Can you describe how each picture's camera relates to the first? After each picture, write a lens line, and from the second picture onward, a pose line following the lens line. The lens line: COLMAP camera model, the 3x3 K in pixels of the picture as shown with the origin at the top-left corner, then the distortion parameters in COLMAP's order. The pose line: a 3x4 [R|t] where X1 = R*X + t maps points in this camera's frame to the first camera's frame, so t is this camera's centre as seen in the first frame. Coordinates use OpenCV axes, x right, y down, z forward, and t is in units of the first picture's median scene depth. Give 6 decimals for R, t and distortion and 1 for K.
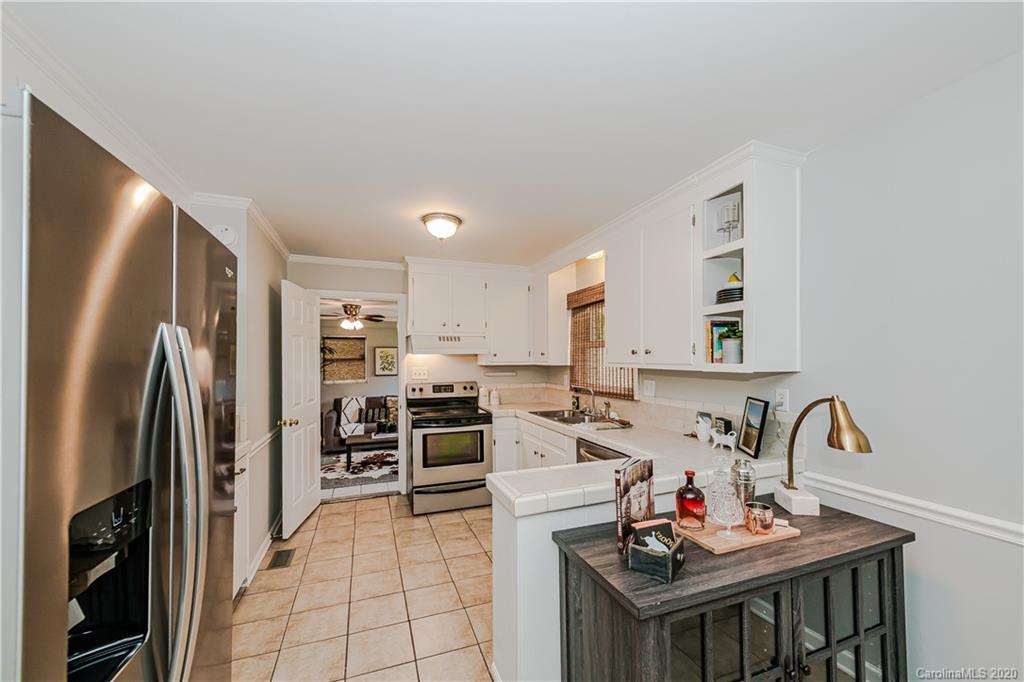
lens RADIAL K [[404.1, 0, 511.5], [0, 404.1, 356.4], [0, 0, 1]] dist [0.014704, 0.000052]
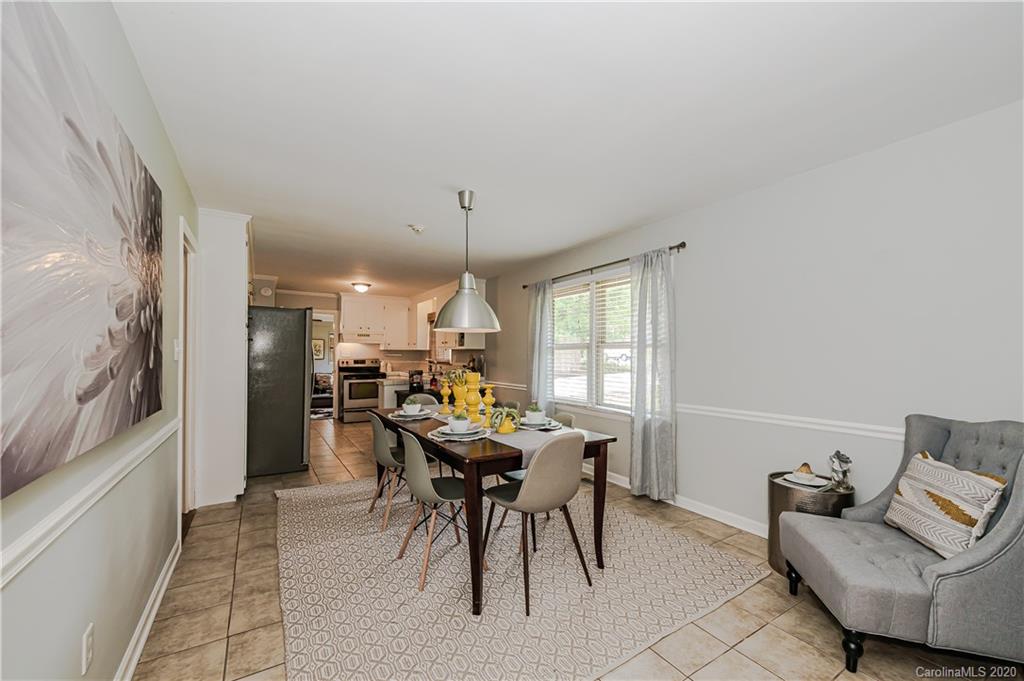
lens RADIAL K [[397.2, 0, 516.0], [0, 397.2, 353.5], [0, 0, 1]] dist [0.004865, -0.000146]
pose [[0.975475, 0.010465, 0.219859, 0.132489], [-0.011197, 0.999935, 0.002087, 0.029483], [-0.219823, -0.004498, 0.975529, -0.961104]]
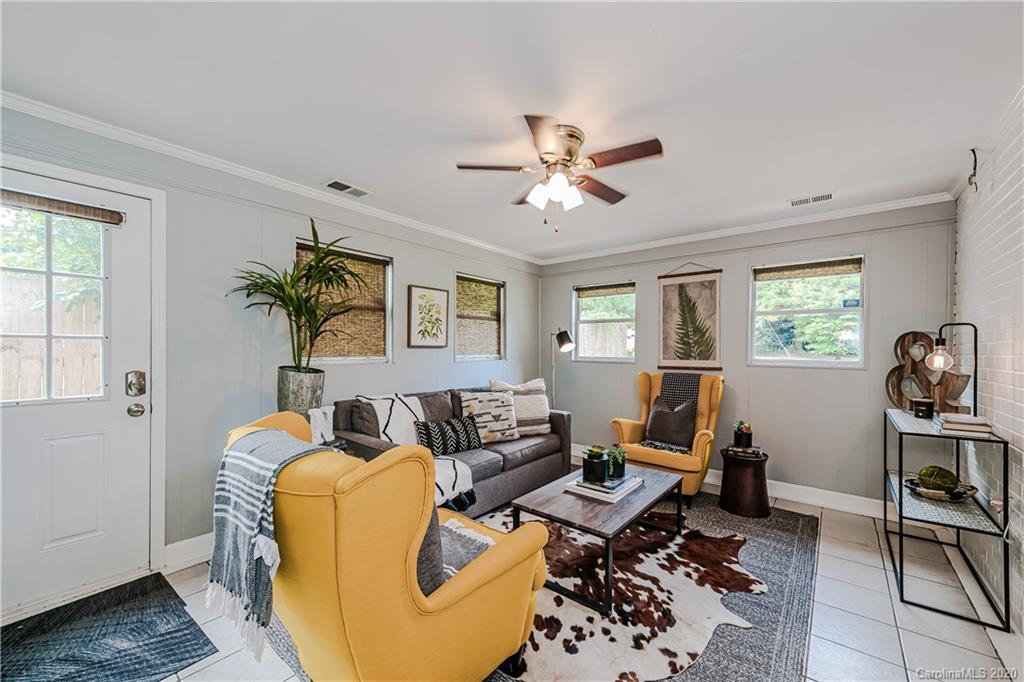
lens RADIAL K [[397.2, 0, 516.0], [0, 397.2, 354.0], [0, 0, 1]] dist [0.004865, -0.000146]
pose [[0.858856, 0.007029, 0.512169, -0.861538], [-0.019838, 0.999612, 0.019548, 0.081403], [-0.511833, -0.026949, 0.858662, 1.025469]]
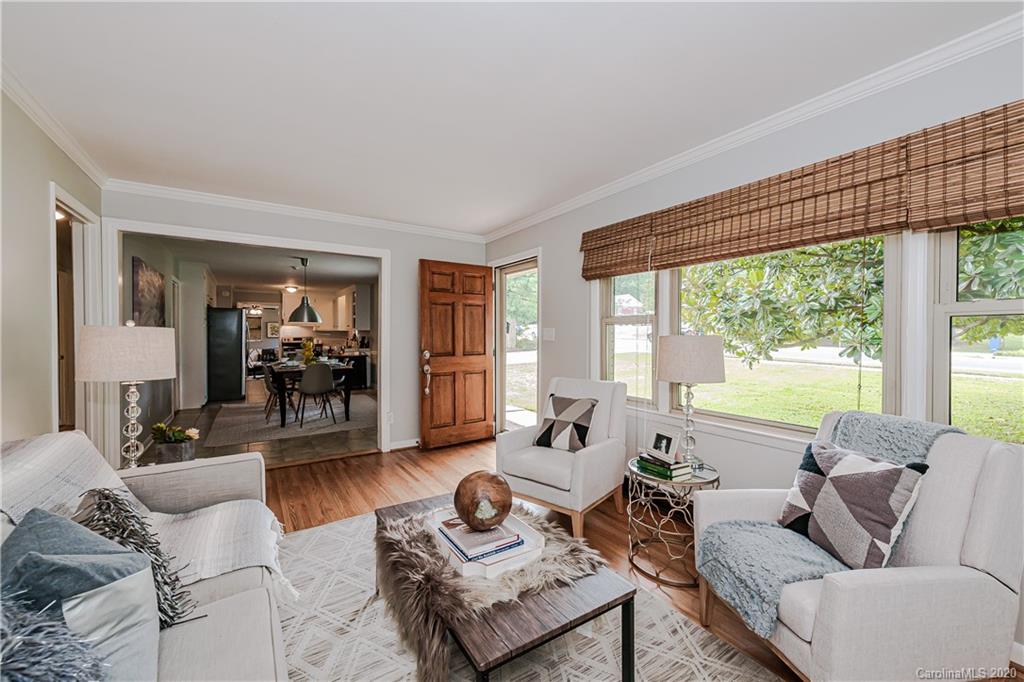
lens RADIAL K [[390.6, 0, 512.0], [0, 390.6, 341.0], [0, 0, 1]] dist [-0.012895, -0.000117]
pose [[0.969976, 0.002904, 0.243184, 0.585715], [-0.009139, 0.999658, 0.024517, 0.016895], [-0.243030, -0.026004, 0.969670, -1.840325]]
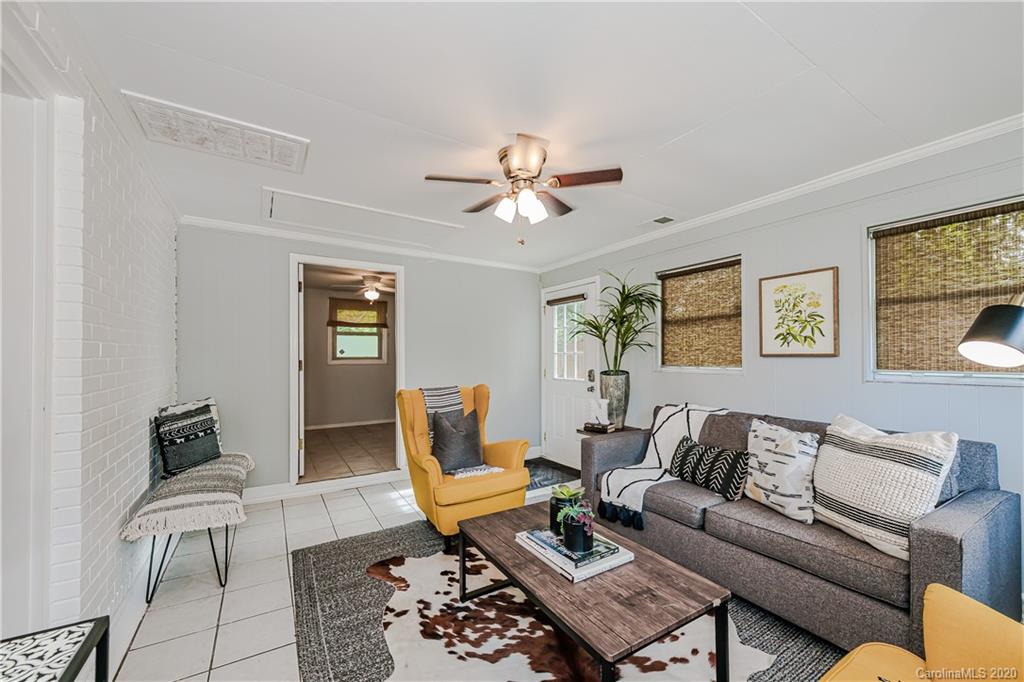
lens RADIAL K [[397.2, 0, 516.0], [0, 397.2, 354.0], [0, 0, 1]] dist [0.004865, -0.000146]
pose [[0.205309, 0.003346, -0.978691, -0.054055], [0.009433, 0.999941, 0.005397, 0.076167], [0.978652, -0.010340, 0.205266, 1.314316]]
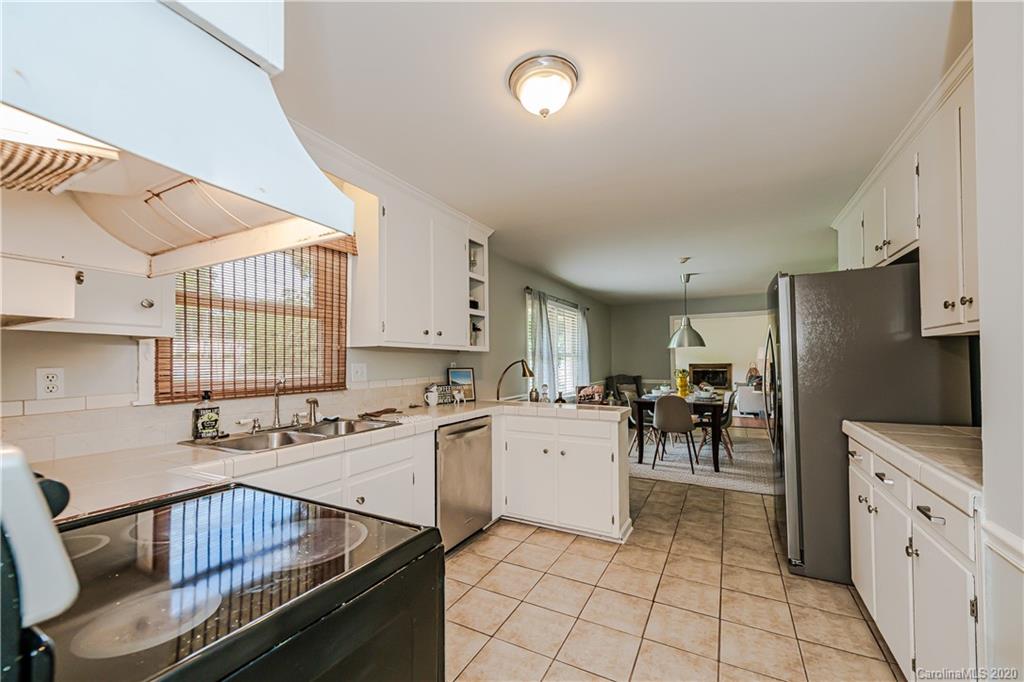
lens RADIAL K [[404.1, 0, 511.5], [0, 404.1, 356.4], [0, 0, 1]] dist [0.014704, 0.000052]
pose [[-0.663825, 0.024012, 0.747502, -0.391162], [0.008142, 0.999657, -0.024881, 0.050391], [-0.747844, -0.010430, -0.663793, 0.983579]]
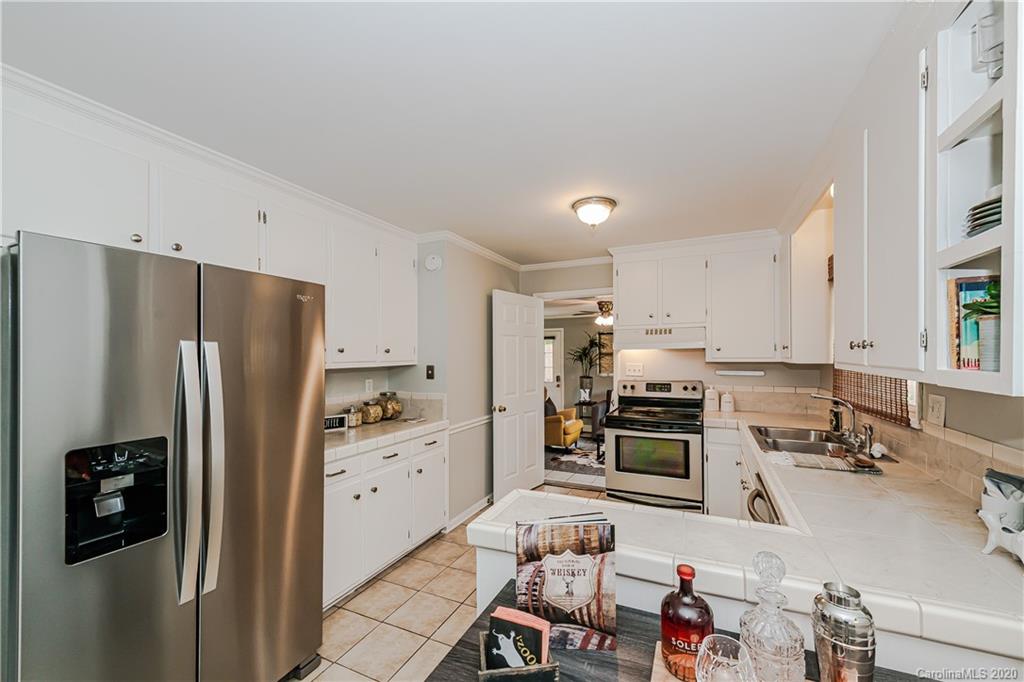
lens RADIAL K [[397.2, 0, 516.0], [0, 397.2, 354.0], [0, 0, 1]] dist [0.004865, -0.000146]
pose [[0.709508, -0.001113, -0.704697, 0.232841], [0.010270, 0.999909, 0.008762, -0.005239], [0.704623, -0.013454, 0.709455, 0.161973]]
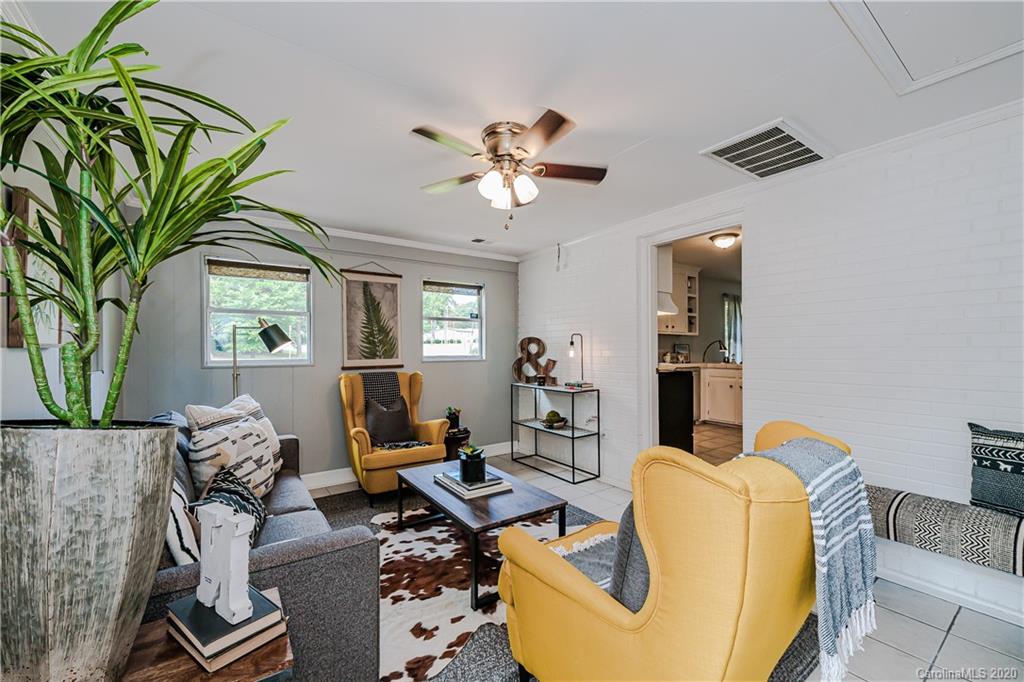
lens RADIAL K [[410.9, 0, 513.2], [0, 410.9, 348.7], [0, 0, 1]] dist [0.001018, -0.000027]
pose [[-0.265224, 0.008374, 0.964150, -1.056133], [-0.005341, 0.999934, -0.010154, 0.089328], [-0.964172, -0.007843, -0.265162, 1.558586]]
